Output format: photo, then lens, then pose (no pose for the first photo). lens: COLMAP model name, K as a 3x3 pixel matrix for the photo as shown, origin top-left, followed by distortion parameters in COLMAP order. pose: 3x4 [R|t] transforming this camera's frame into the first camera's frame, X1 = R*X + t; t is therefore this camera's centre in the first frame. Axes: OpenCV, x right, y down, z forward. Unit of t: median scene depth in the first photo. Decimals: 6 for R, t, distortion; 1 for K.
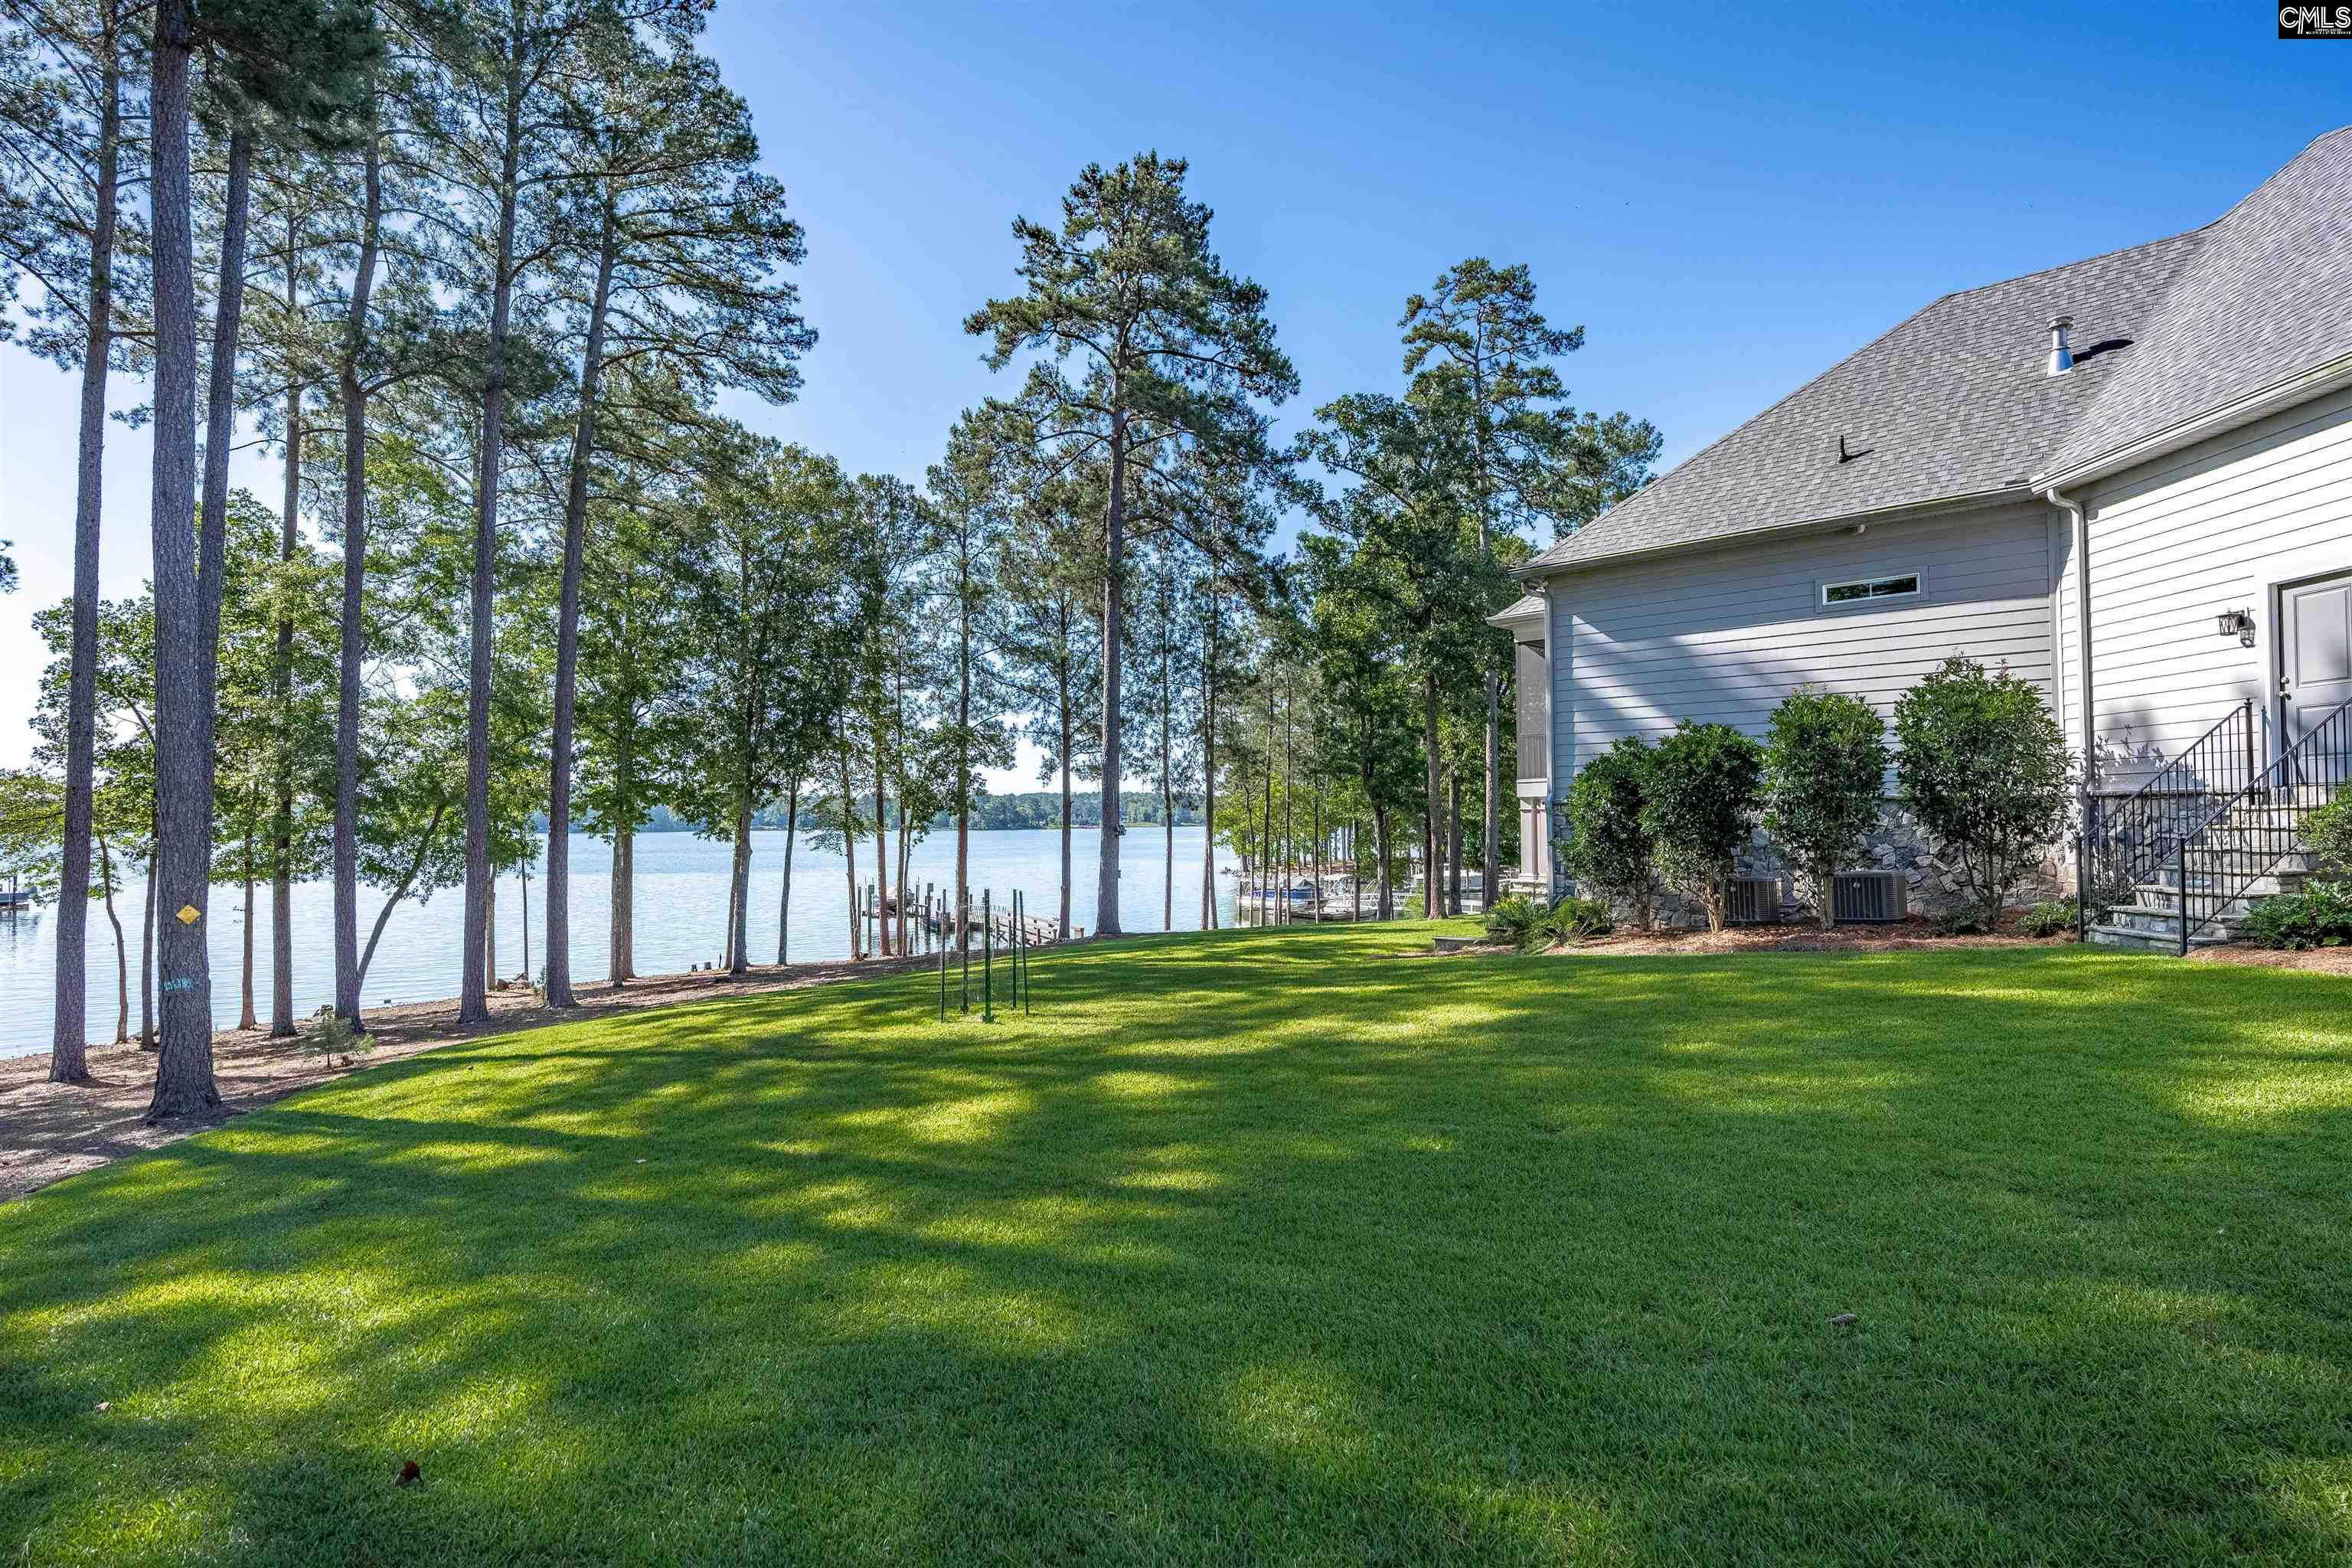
lens RADIAL K [[1087.0, 0, 1176.0], [0, 1087.0, 784.0], [0, 0, 1]] dist [-0.043160, 0.000257]
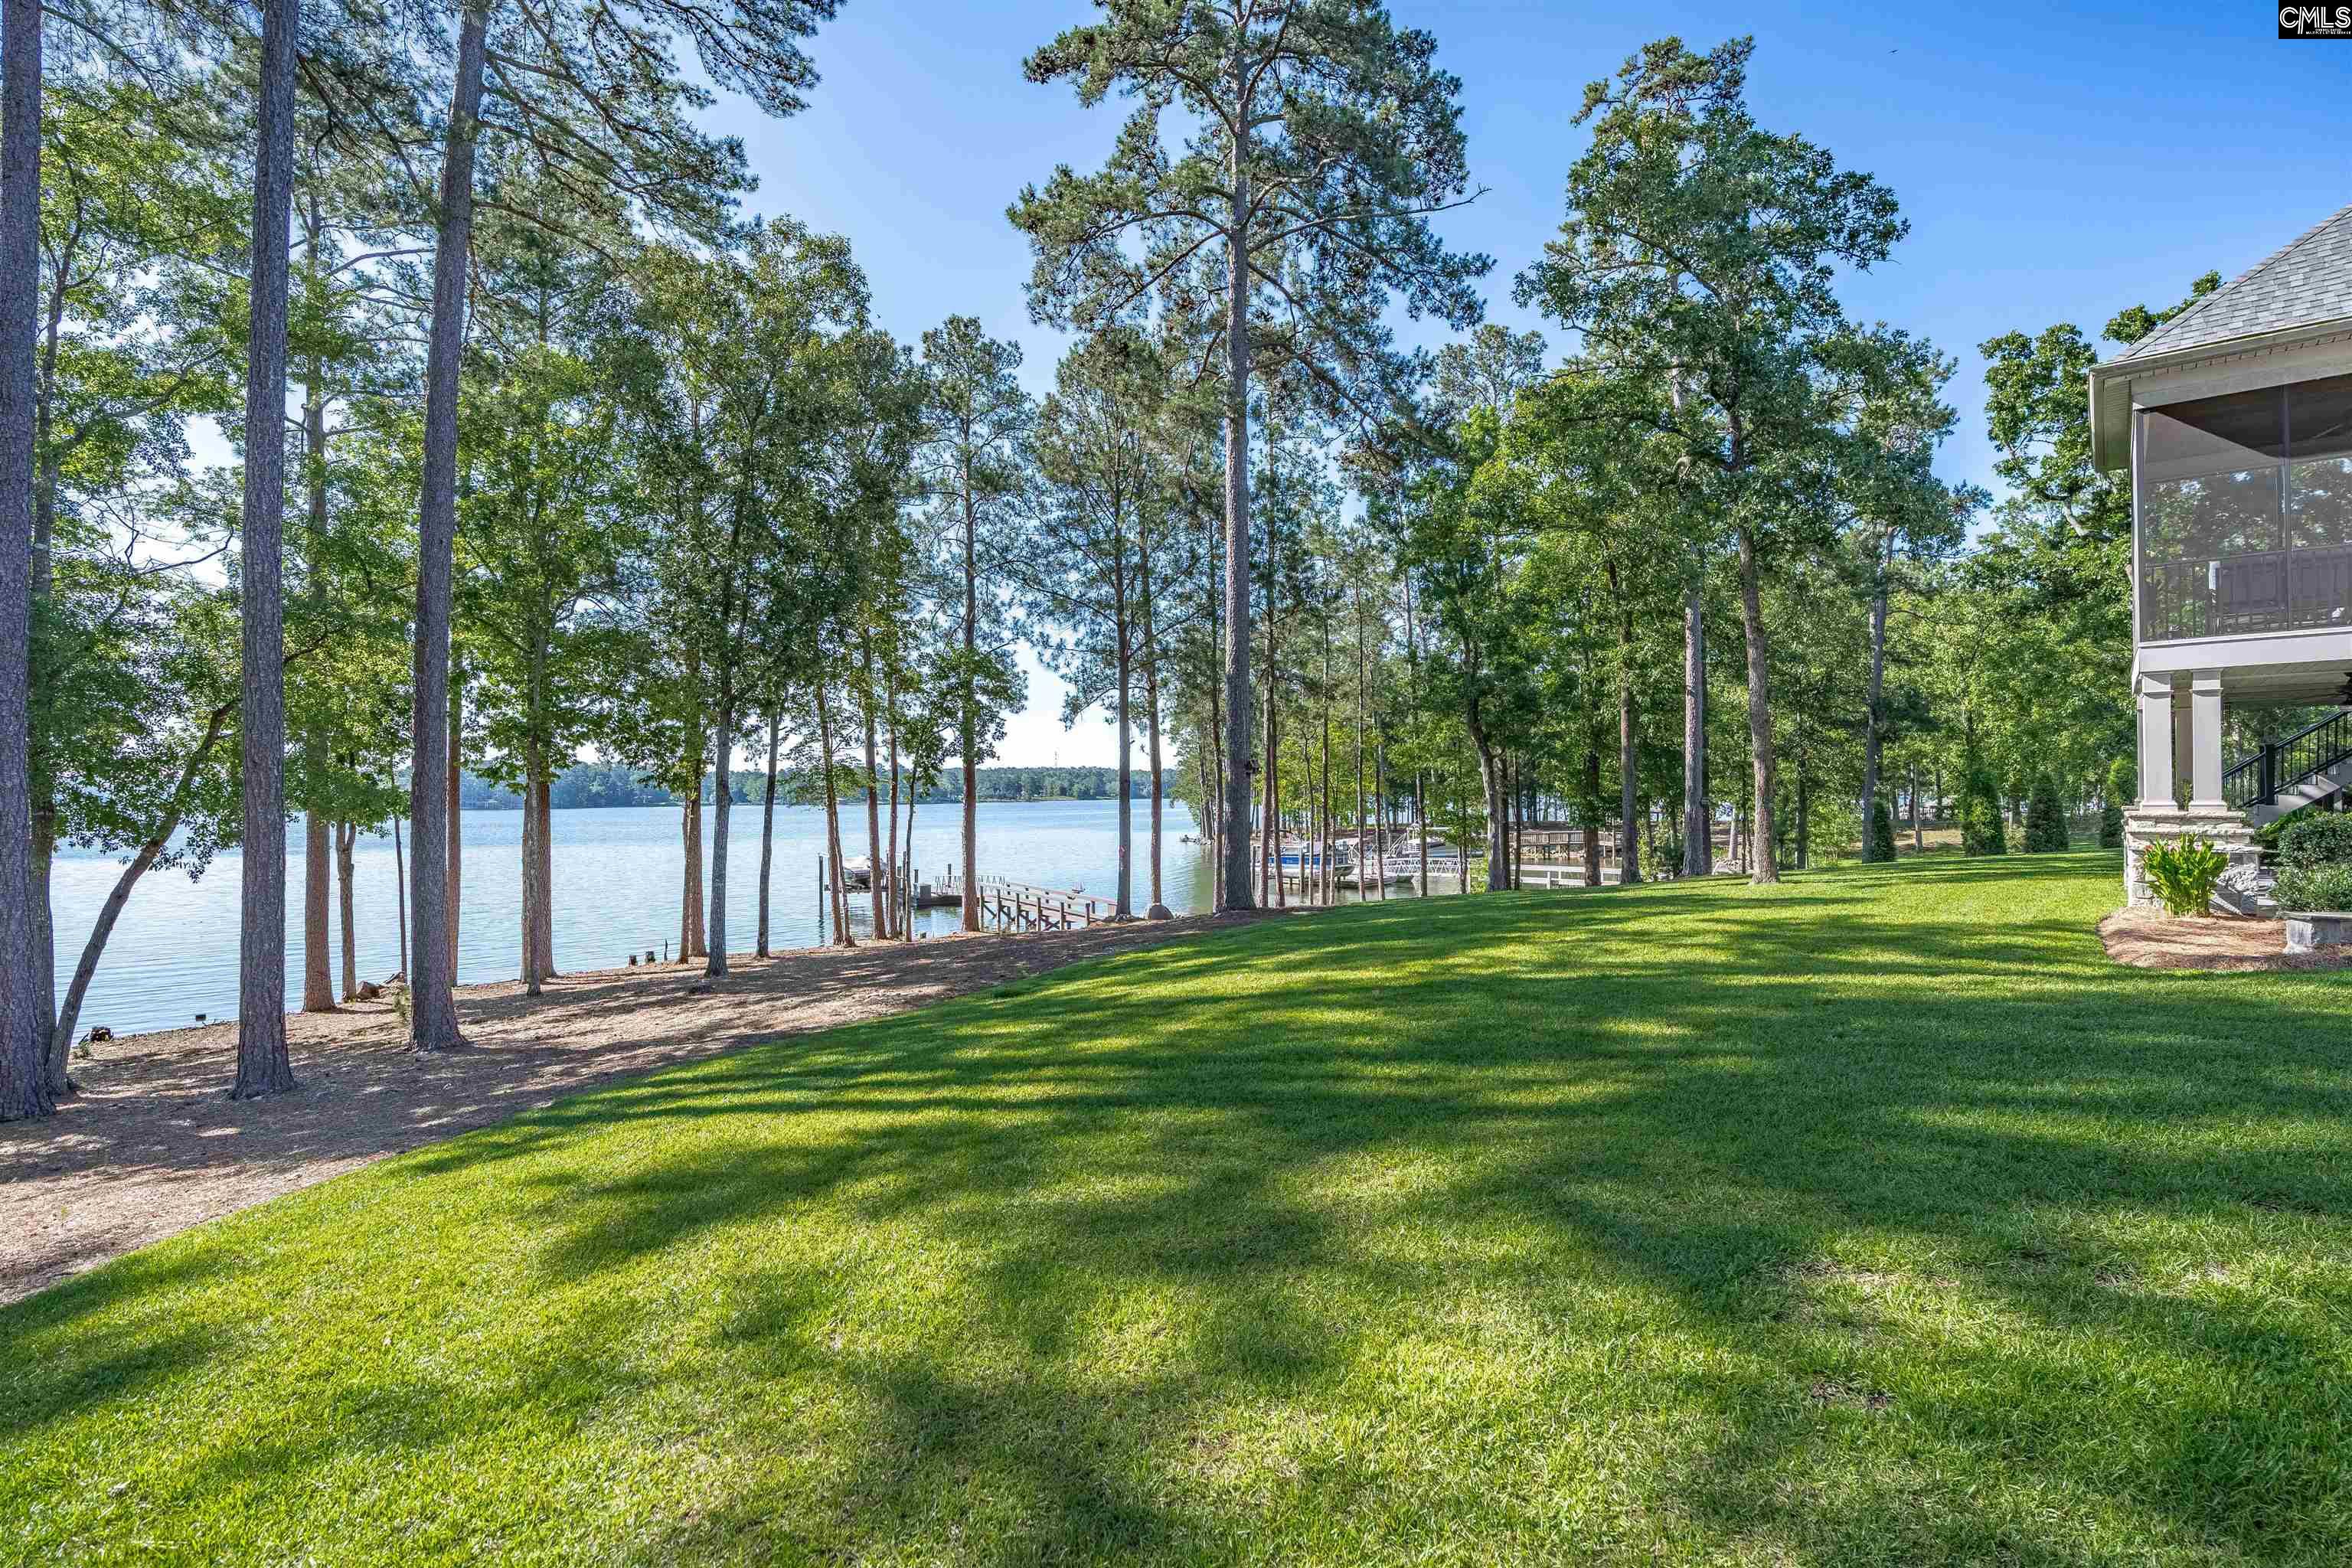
lens RADIAL K [[1108.3, 0, 1195.1], [0, 1108.3, 770.2], [0, 0, 1]] dist [-0.043490, 0.001327]
pose [[0.997648, -0.004549, 0.068397, -0.120671], [0.003492, 0.999873, 0.015563, 0.028319], [-0.068459, -0.015288, 0.997537, 0.233063]]
